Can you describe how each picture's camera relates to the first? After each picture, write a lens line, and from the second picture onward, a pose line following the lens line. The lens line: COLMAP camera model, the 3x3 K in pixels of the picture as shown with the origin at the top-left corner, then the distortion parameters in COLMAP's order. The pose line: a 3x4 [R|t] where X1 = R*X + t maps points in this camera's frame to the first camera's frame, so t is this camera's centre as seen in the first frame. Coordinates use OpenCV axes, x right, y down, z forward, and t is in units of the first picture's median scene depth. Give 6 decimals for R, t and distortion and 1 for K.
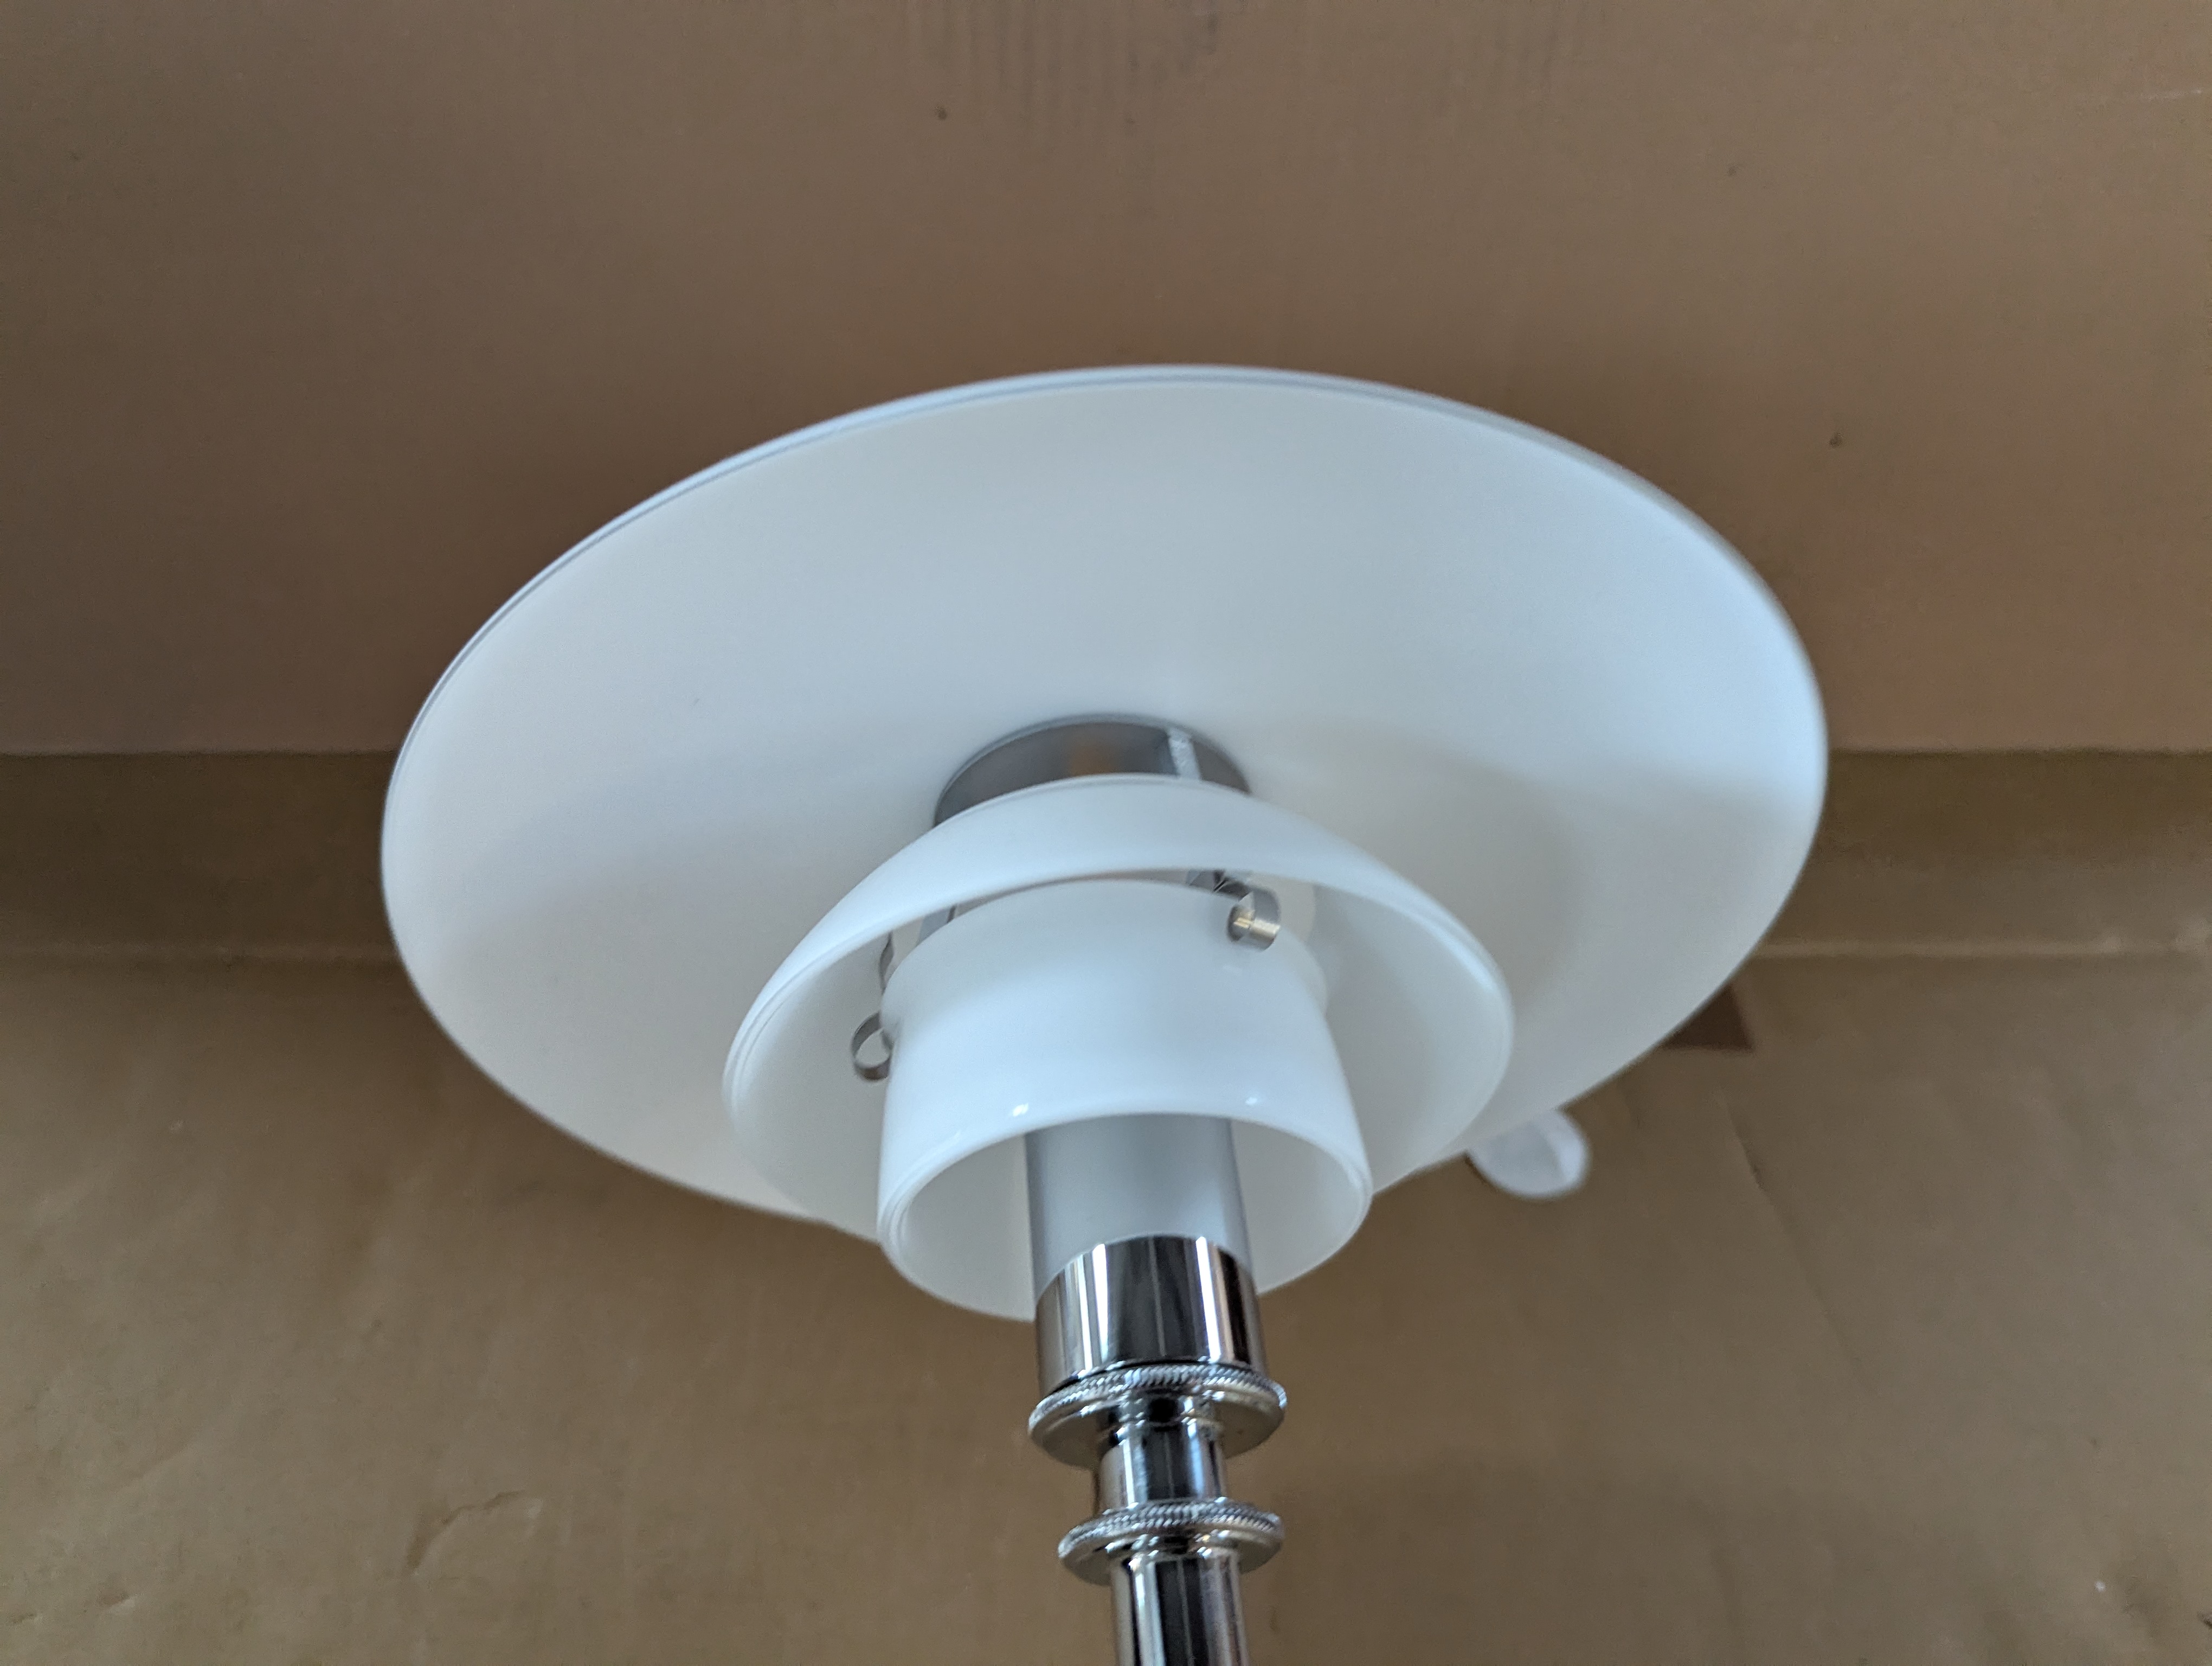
lens RADIAL K [[1630.8, 0, 1088.3], [0, 1630.8, 849.7], [0, 0, 1]] dist [0.022993, -0.031504]
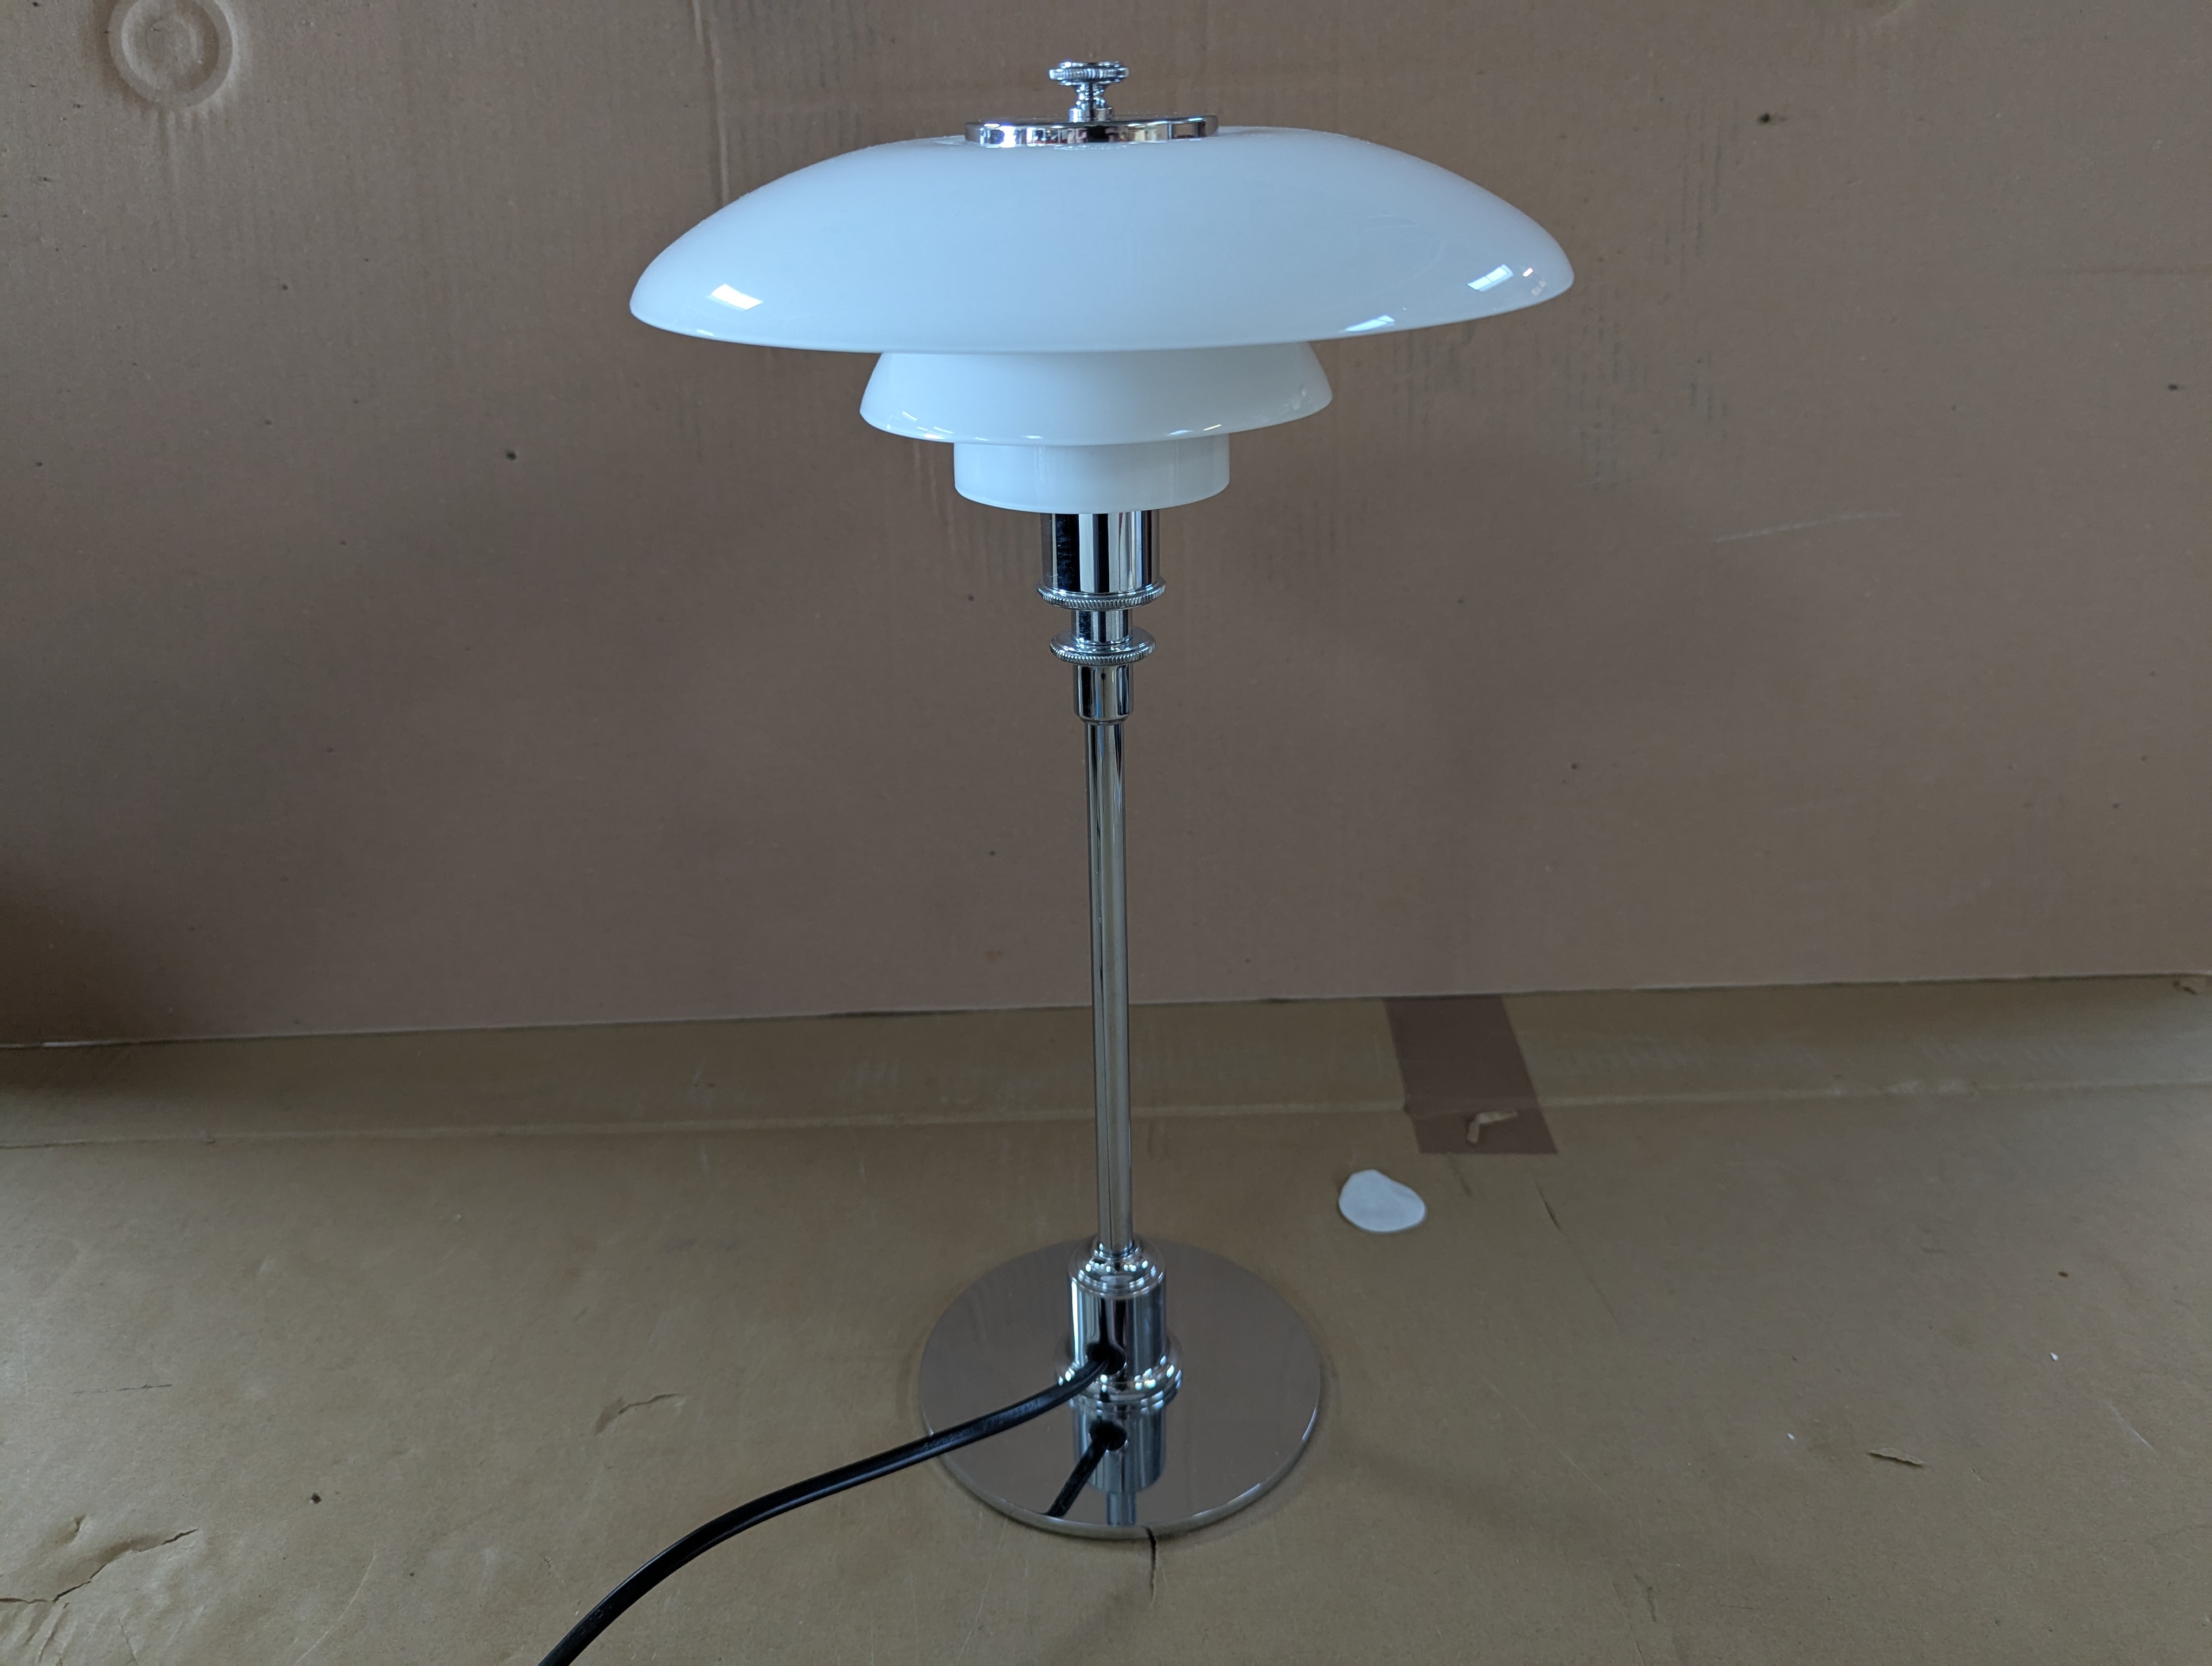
lens RADIAL K [[1630.8, 0, 1090.9], [0, 1630.8, 841.6], [0, 0, 1]] dist [0.022993, -0.031504]
pose [[0.995924, -0.058443, -0.068699, 0.105313], [0.027451, 0.921945, -0.386346, 0.338377], [0.085916, 0.382885, 0.919792, -0.339090]]
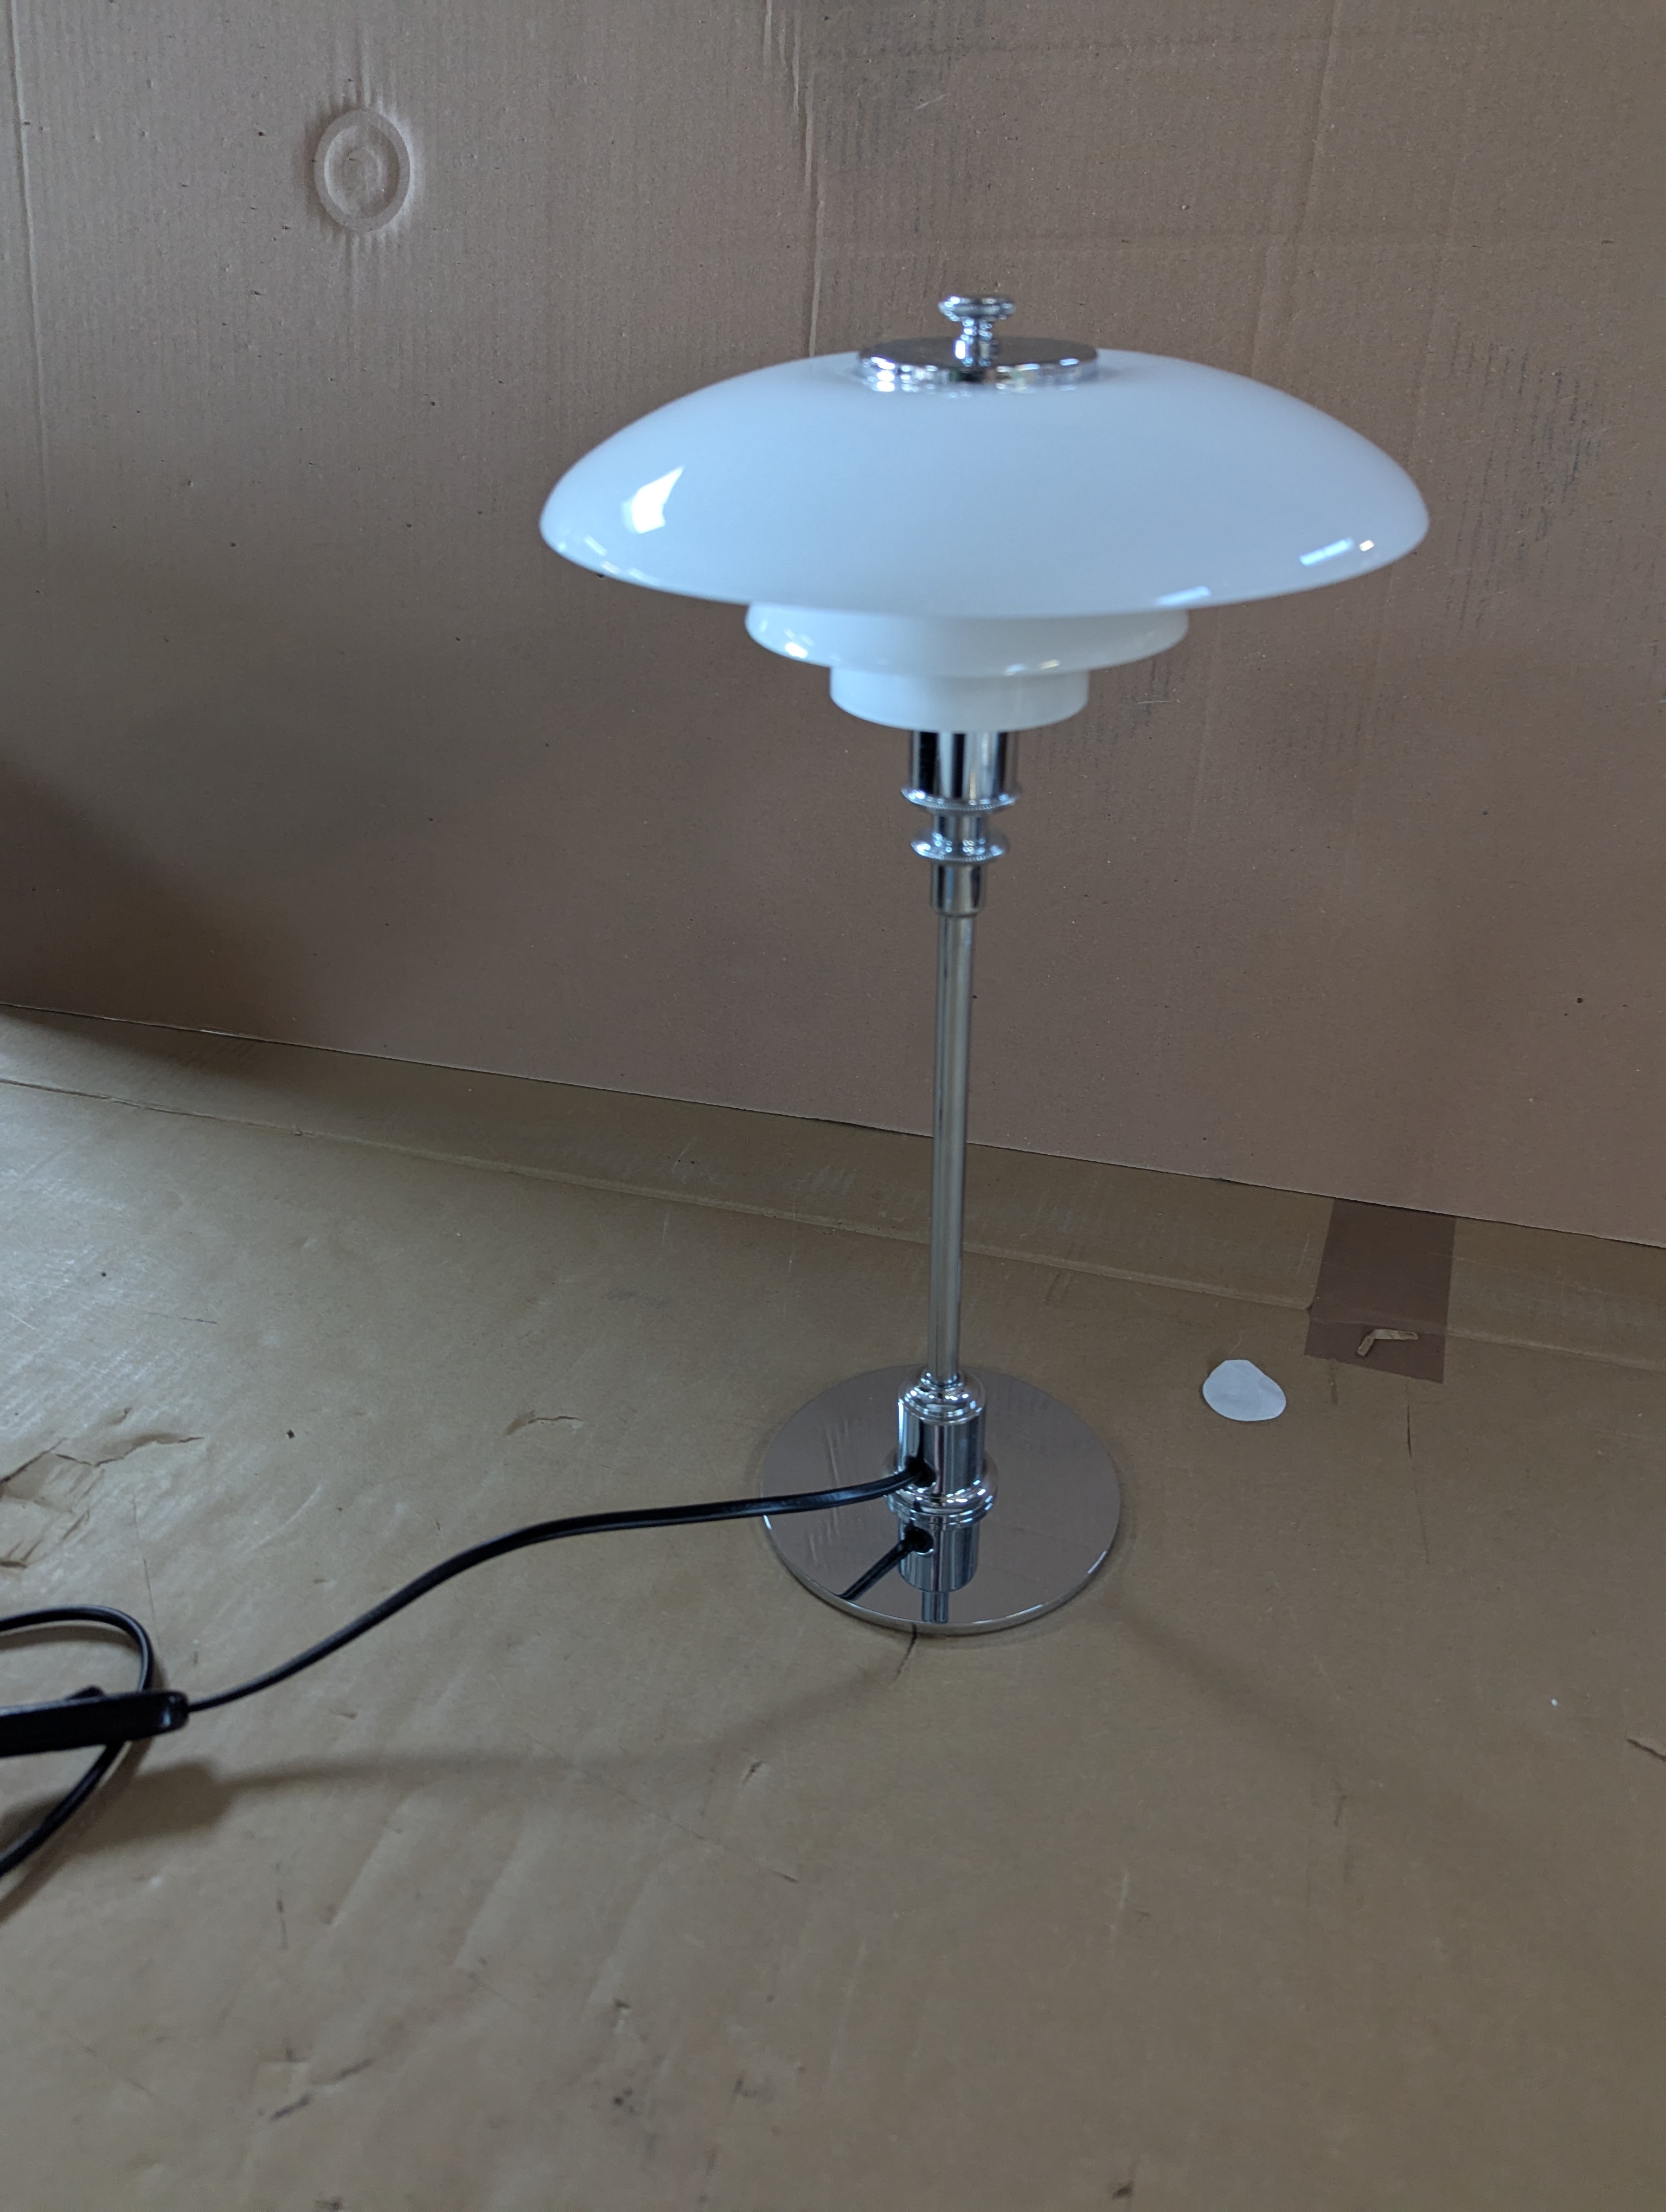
lens RADIAL K [[1630.8, 0, 841.3], [0, 1630.8, 1112.5], [0, 0, 1]] dist [0.022993, -0.031504]
pose [[0.936460, 0.121342, -0.329118, 0.300931], [-0.211336, 0.944027, -0.253278, 0.307259], [0.279963, 0.306739, 0.909688, -0.400118]]
